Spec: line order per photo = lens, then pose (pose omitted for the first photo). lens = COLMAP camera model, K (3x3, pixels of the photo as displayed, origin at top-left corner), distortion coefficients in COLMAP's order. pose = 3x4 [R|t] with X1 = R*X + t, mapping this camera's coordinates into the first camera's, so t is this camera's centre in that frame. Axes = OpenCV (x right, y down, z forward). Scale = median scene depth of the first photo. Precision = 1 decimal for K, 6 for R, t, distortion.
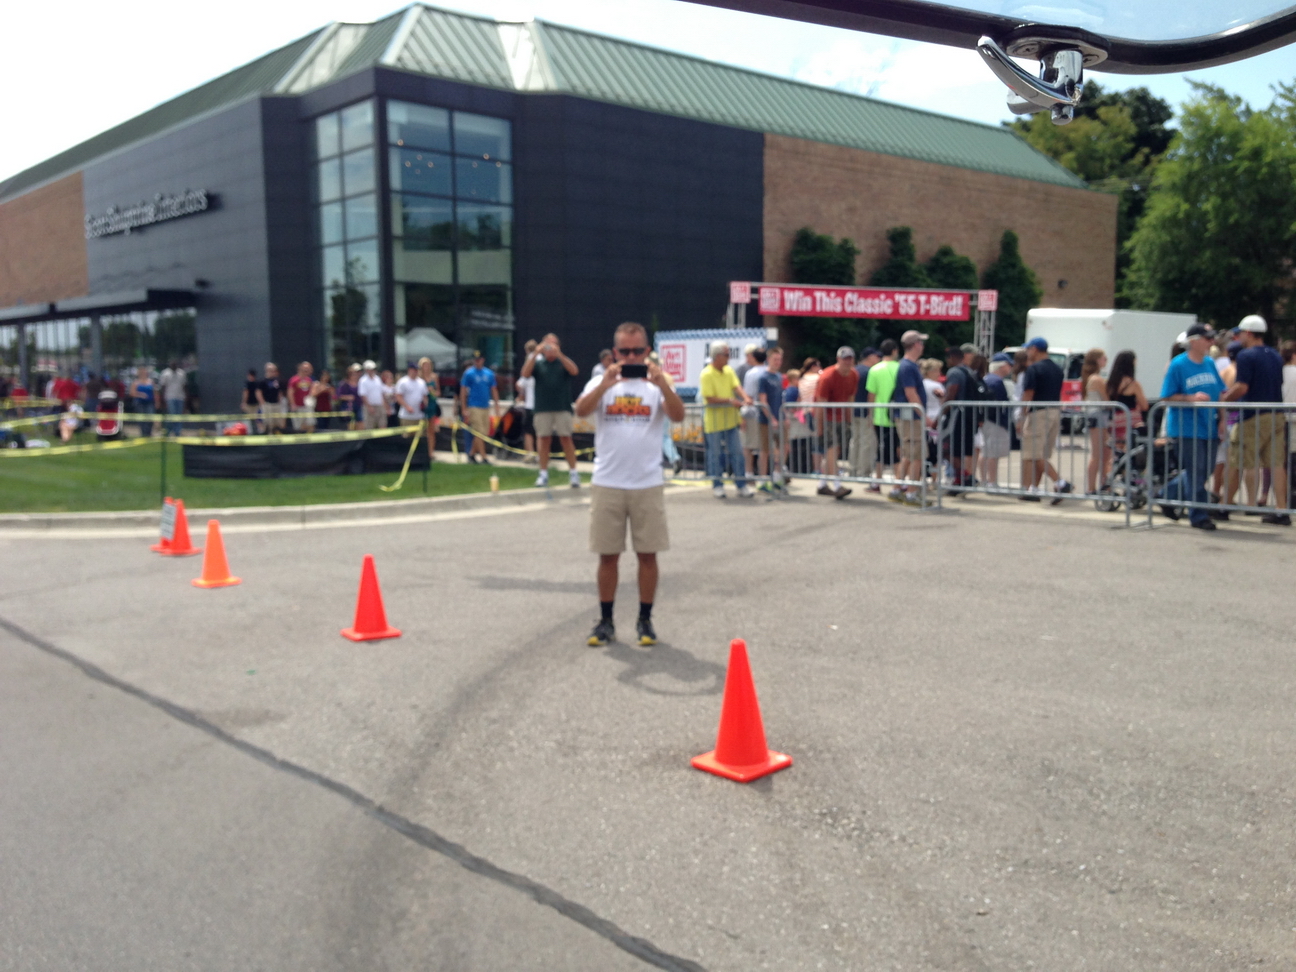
lens RADIAL K [[1217.4, 0, 646.8], [0, 1217.4, 492.9], [0, 0, 1]] dist [0.056781, 0.000000]
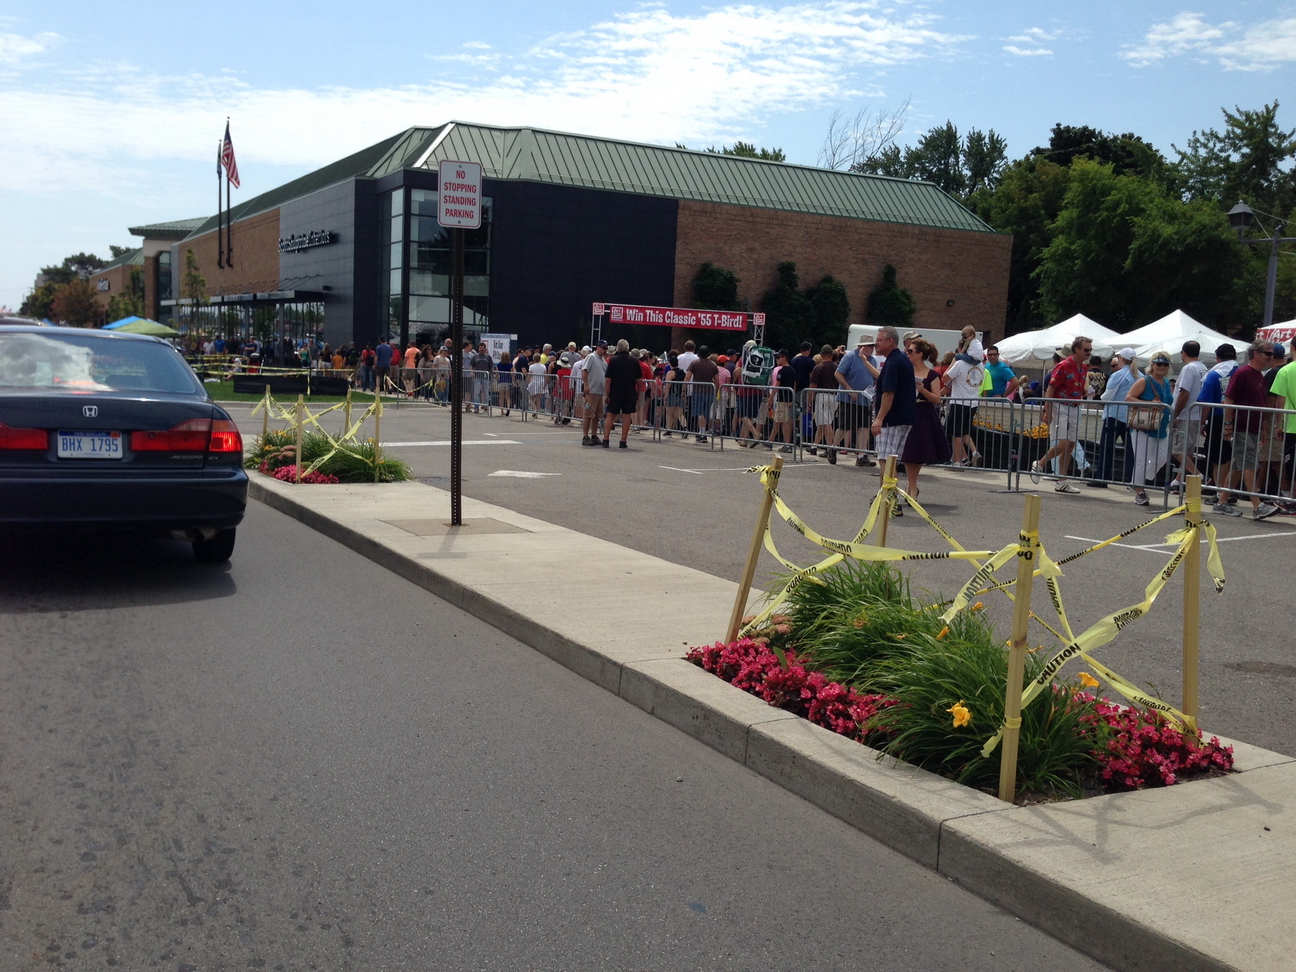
lens RADIAL K [[1217.4, 0, 647.8], [0, 1217.4, 481.5], [0, 0, 1]] dist [0.056781, 0.000000]
pose [[0.974357, 0.068469, -0.214336, 0.453607], [-0.066335, 0.997650, 0.017142, 0.033653], [0.215006, -0.002484, 0.976610, -0.538639]]
